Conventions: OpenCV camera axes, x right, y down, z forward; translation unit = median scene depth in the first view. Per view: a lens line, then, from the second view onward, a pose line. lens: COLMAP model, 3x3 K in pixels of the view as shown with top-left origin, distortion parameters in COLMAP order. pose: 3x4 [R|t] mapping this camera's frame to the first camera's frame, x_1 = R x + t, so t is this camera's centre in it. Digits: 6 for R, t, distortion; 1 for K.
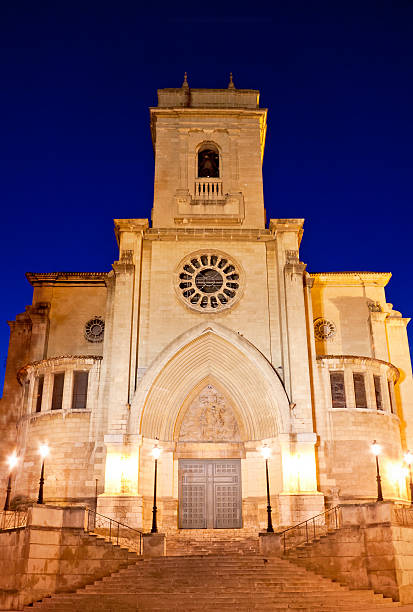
lens RADIAL K [[596.3, 0, 206.5], [0, 596.3, 306.0], [0, 0, 1]] dist [-0.042771, -0.001861]
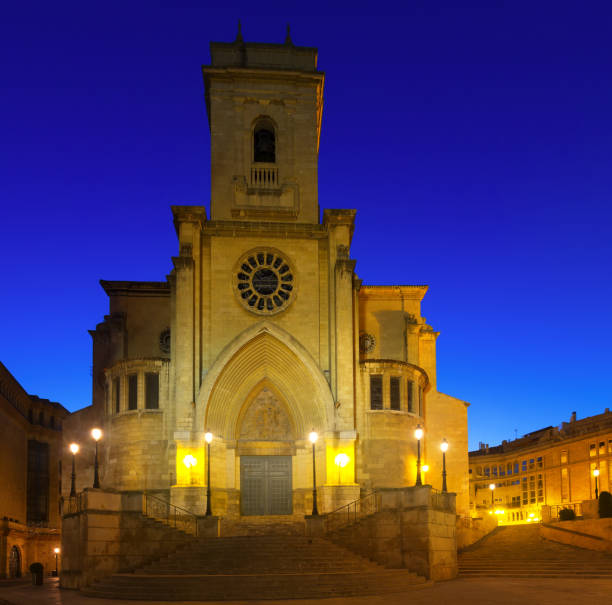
lens RADIAL K [[2216.0, 0, 306.0], [0, 2216.0, 302.5], [0, 0, 1]] dist [0.192033, 3.014806]
pose [[0.940001, 0.031442, 0.339719, -1.257845], [-0.120287, 0.962346, 0.243766, -0.972522], [-0.319263, -0.270004, 0.908388, -2.544405]]
